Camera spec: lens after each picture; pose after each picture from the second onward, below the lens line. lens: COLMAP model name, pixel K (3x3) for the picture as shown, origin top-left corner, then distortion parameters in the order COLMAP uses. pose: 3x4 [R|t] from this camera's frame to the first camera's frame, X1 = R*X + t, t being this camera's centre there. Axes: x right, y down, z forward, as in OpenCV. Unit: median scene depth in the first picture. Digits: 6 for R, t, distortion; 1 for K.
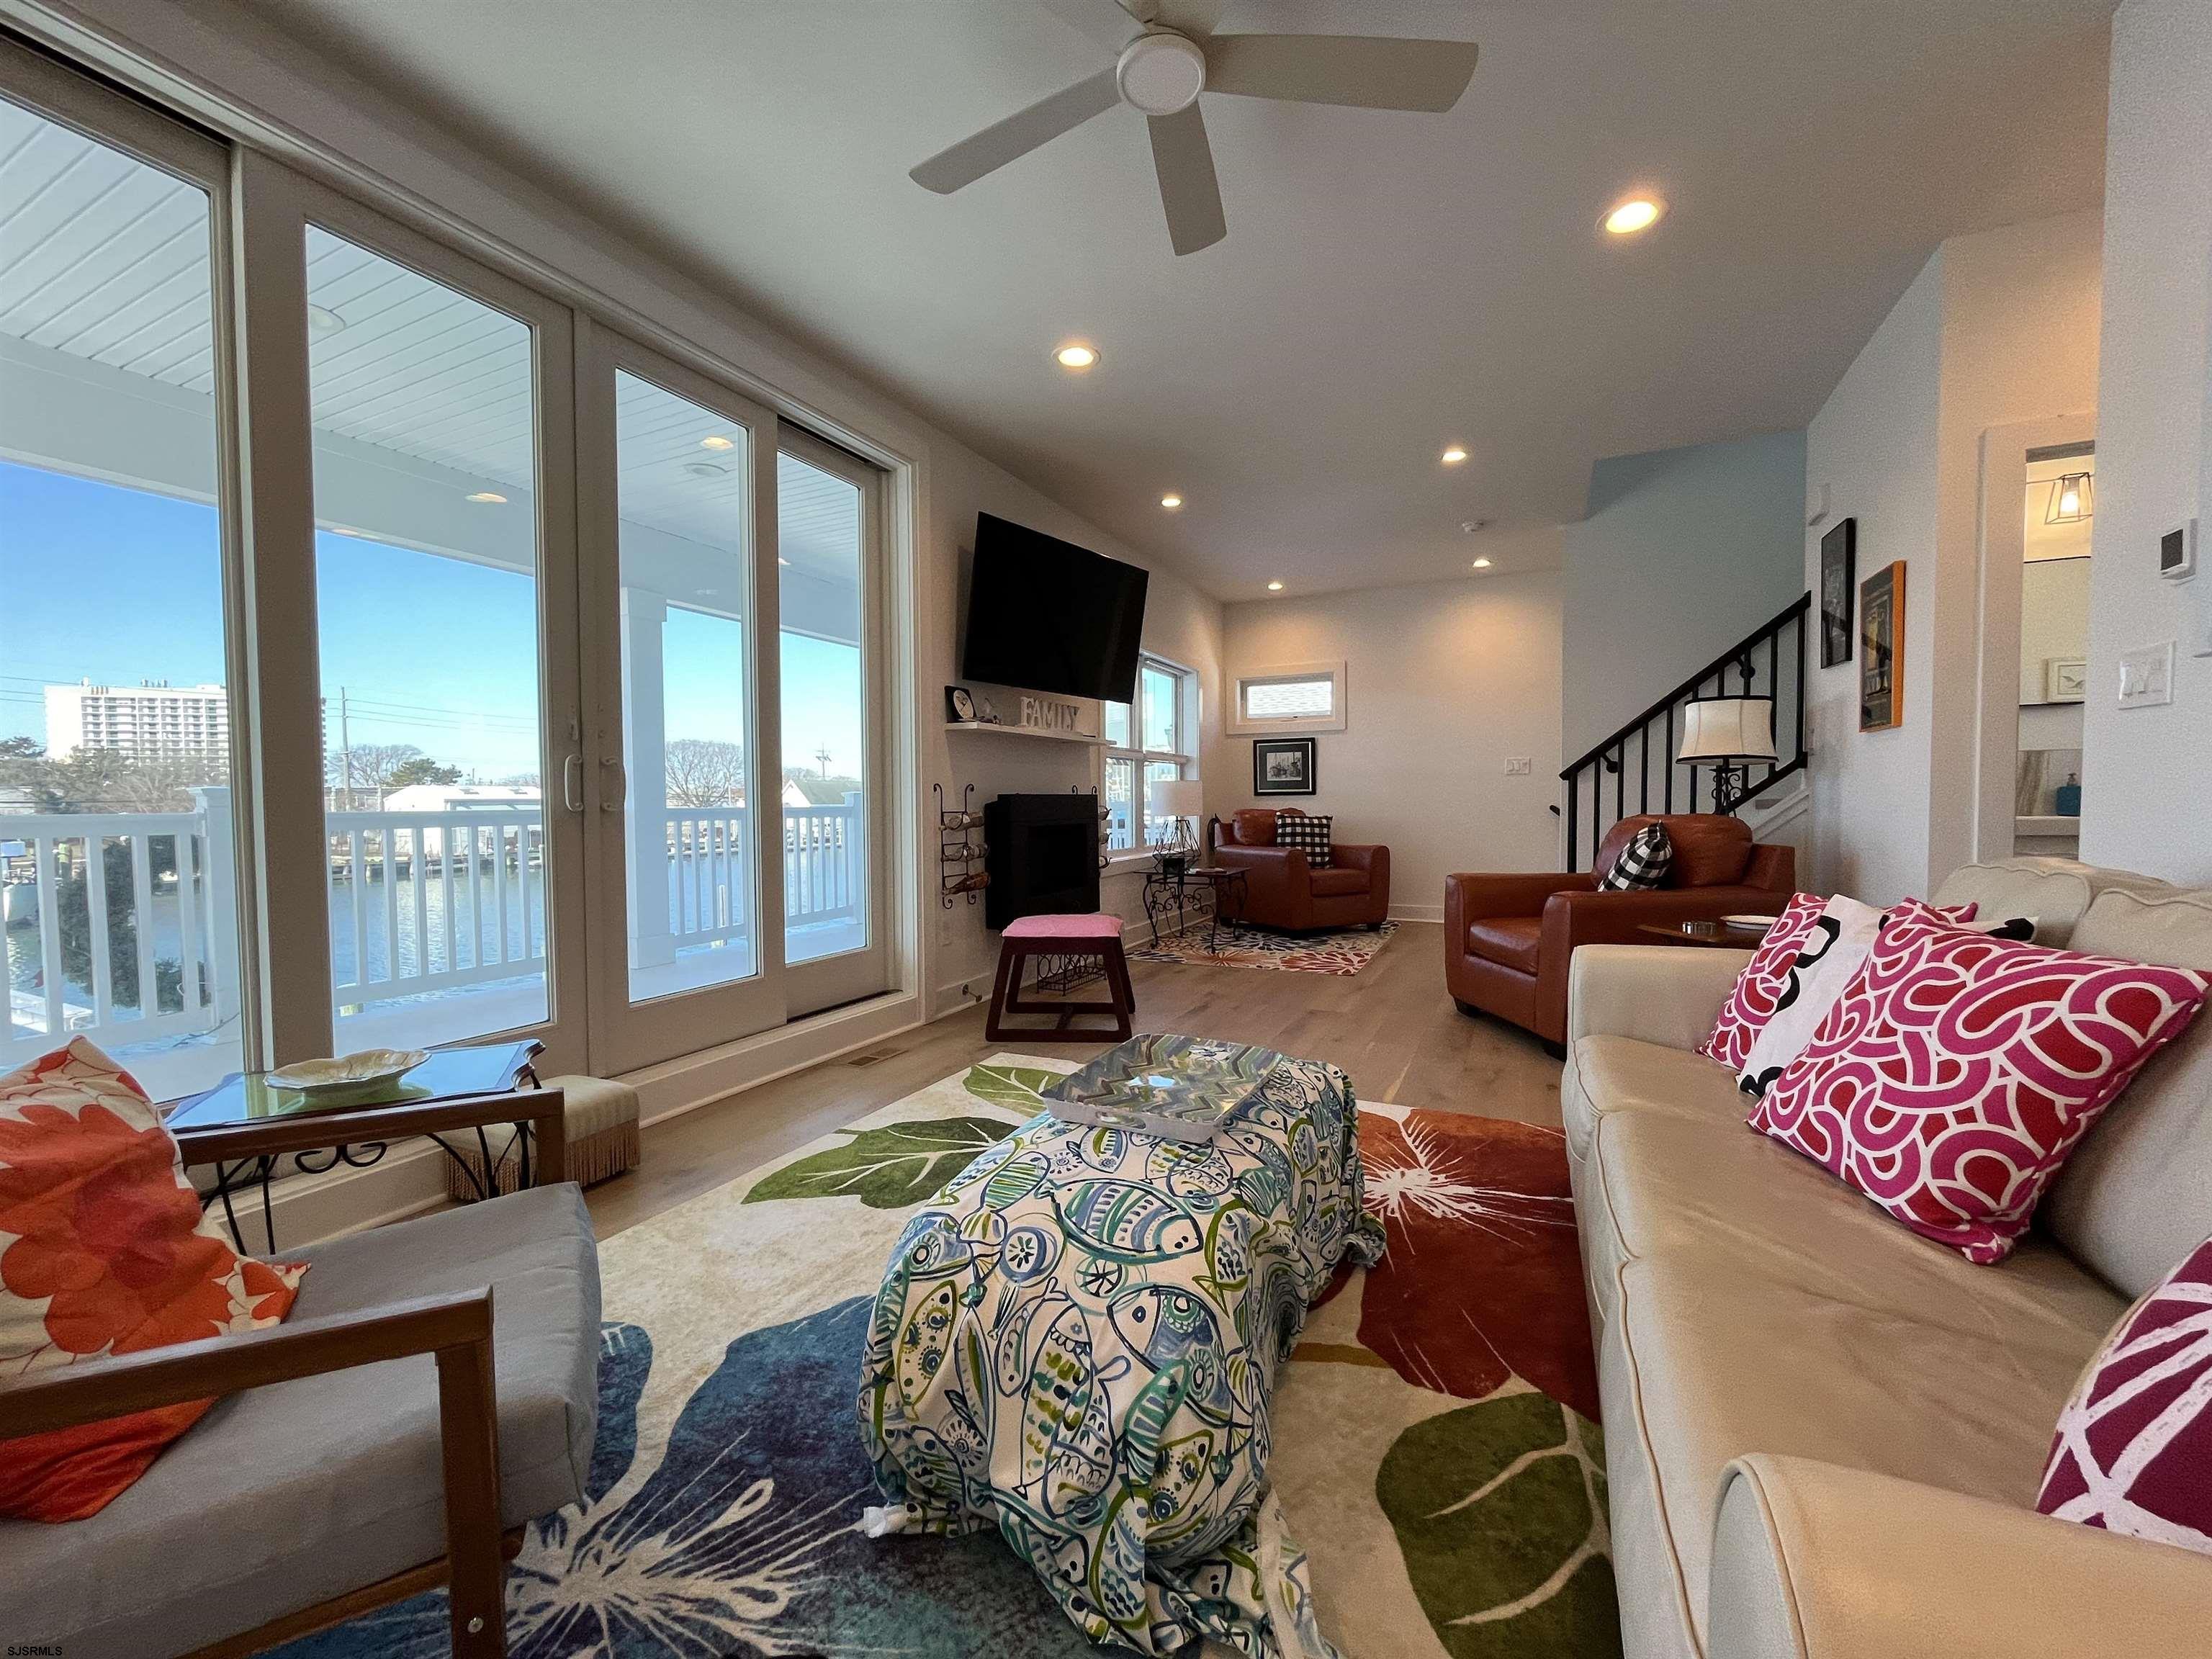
lens RADIAL K [[896.1, 0, 1099.5], [0, 896.1, 835.5], [0, 0, 1]] dist [-0.002975, -0.000077]
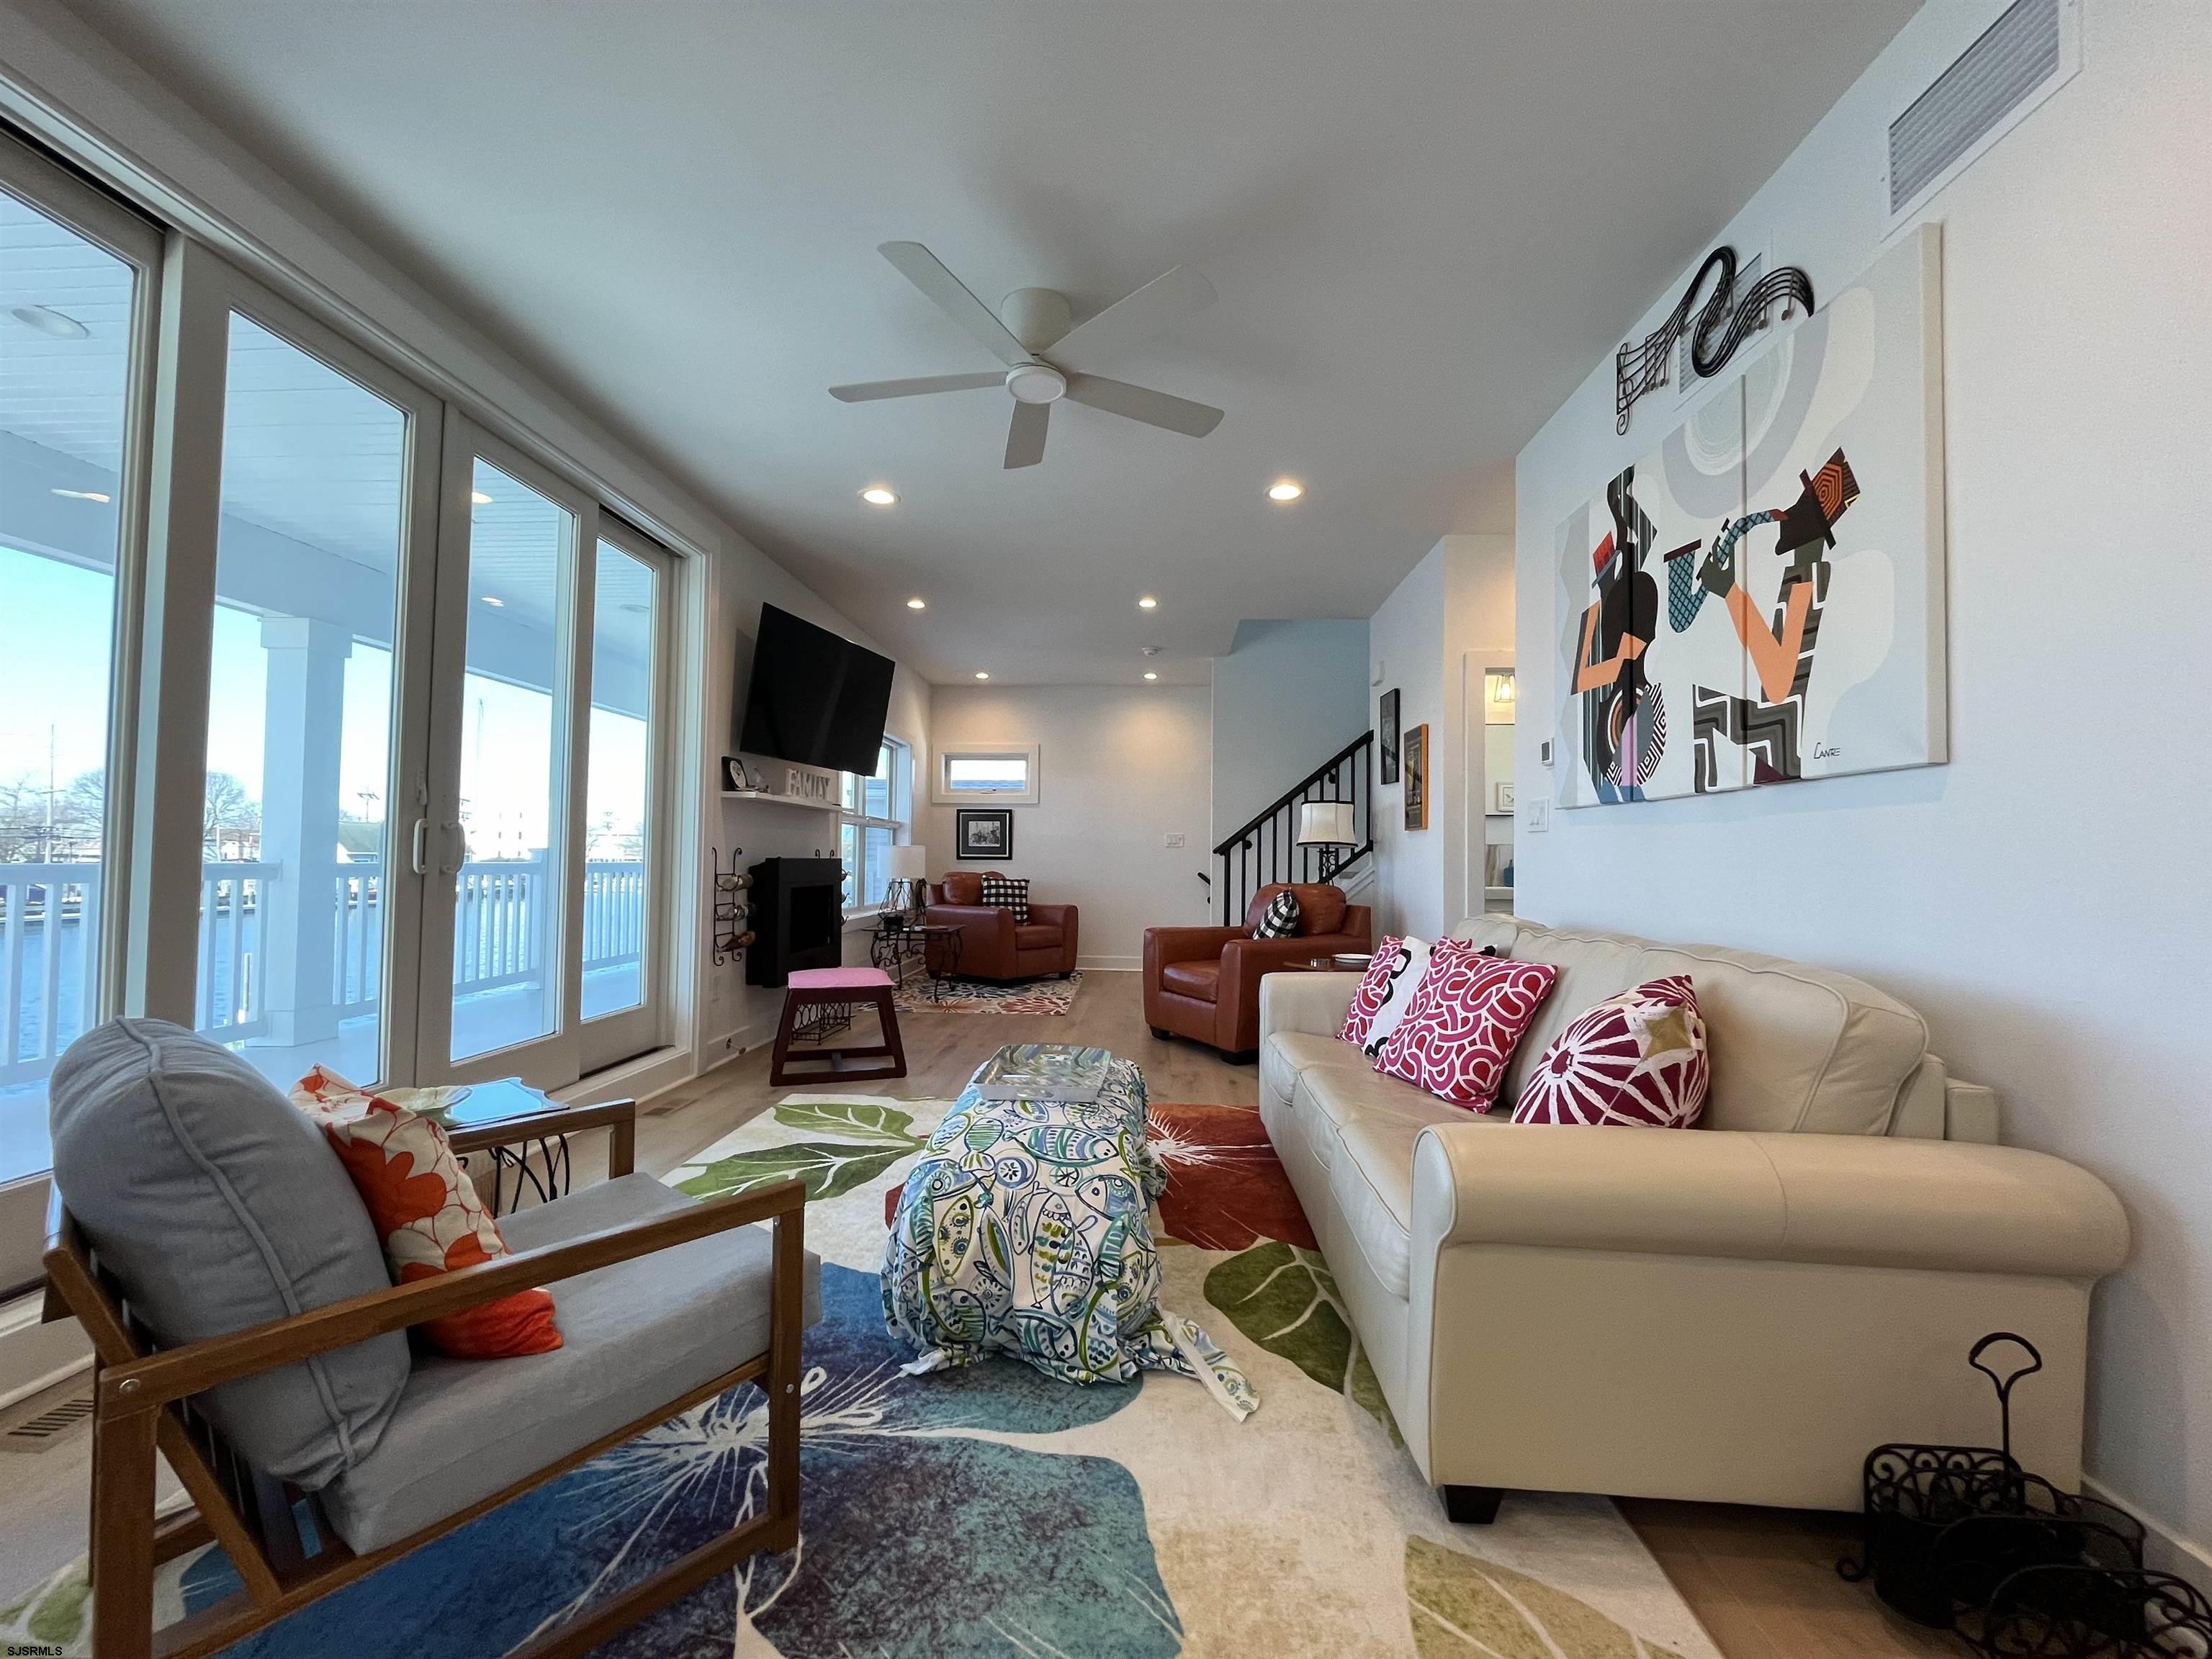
lens RADIAL K [[896.1, 0, 1099.5], [0, 896.1, 835.5], [0, 0, 1]] dist [-0.002975, -0.000077]
pose [[0.923029, 0.029437, 0.383602, -0.260427], [-0.004610, 0.997843, -0.065479, -0.007339], [-0.384702, 0.058670, 0.921174, -0.246726]]
